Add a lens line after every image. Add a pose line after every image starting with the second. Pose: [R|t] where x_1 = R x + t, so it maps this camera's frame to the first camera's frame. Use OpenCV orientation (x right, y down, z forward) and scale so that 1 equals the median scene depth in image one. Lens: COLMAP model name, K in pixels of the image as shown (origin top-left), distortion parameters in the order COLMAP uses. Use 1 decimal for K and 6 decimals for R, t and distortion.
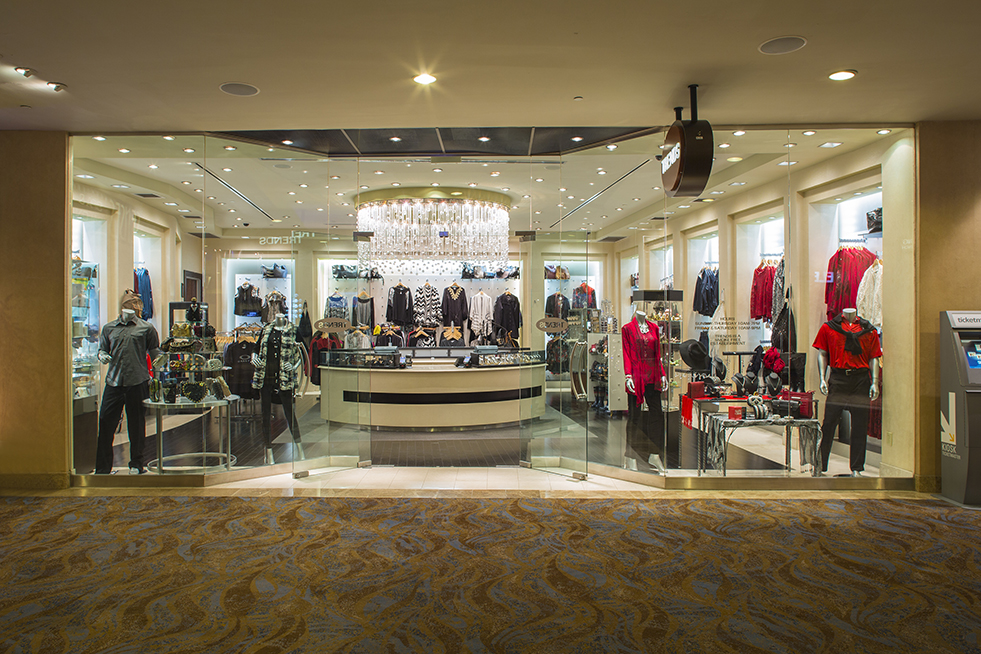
lens RADIAL K [[675.4, 0, 490.5], [0, 675.4, 327.0], [0, 0, 1]] dist [-0.045403, 0.000547]
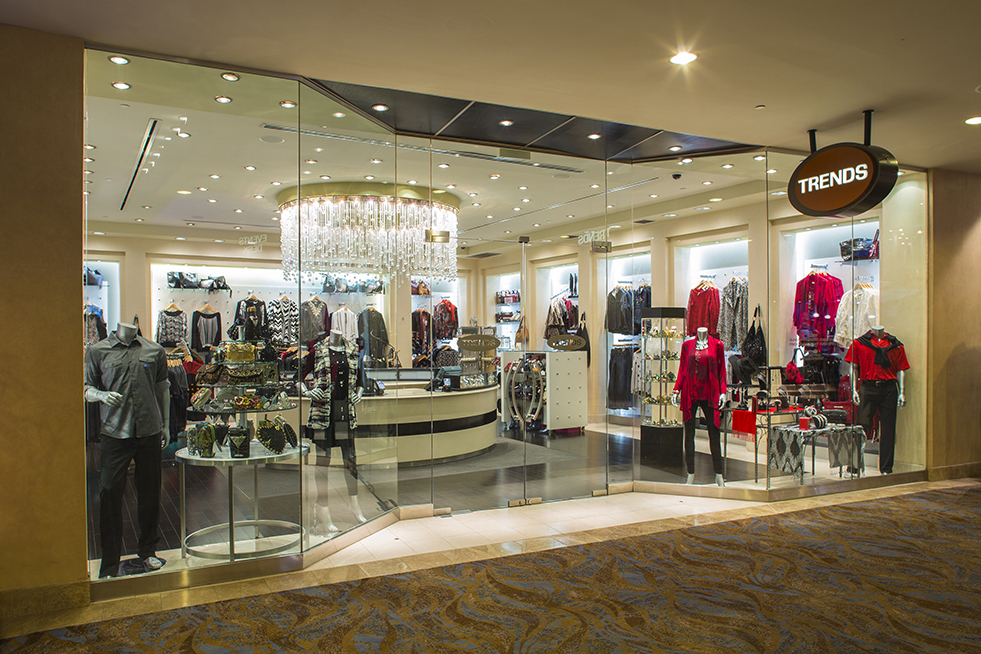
lens RADIAL K [[674.1, 0, 490.5], [0, 674.1, 347.7], [0, 0, 1]] dist [-0.045727, 0.004022]
pose [[0.905310, -0.009246, 0.424650, -0.413356], [0.007943, 0.999957, 0.004838, -0.001398], [-0.424676, -0.001007, 0.905345, 0.196359]]
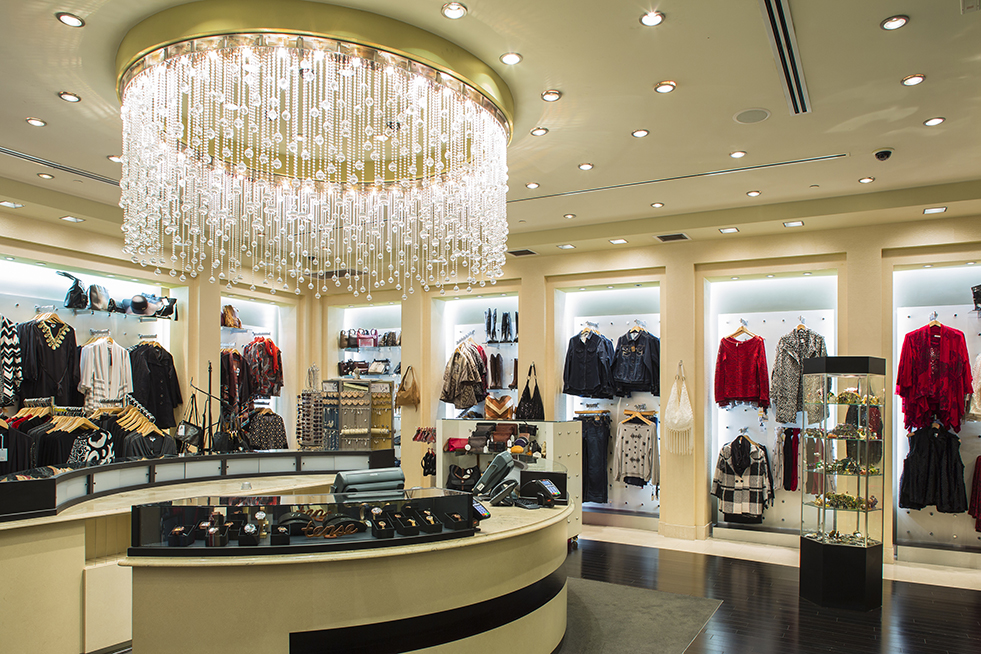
lens RADIAL K [[669.9, 0, 494.0], [0, 669.9, 408.7], [0, 0, 1]] dist [-0.017465, -0.000267]
pose [[0.587669, 0.001441, 0.809100, -0.467545], [-0.008998, 0.999948, 0.004755, -0.006279], [-0.809052, -0.010075, 0.587651, 0.885412]]
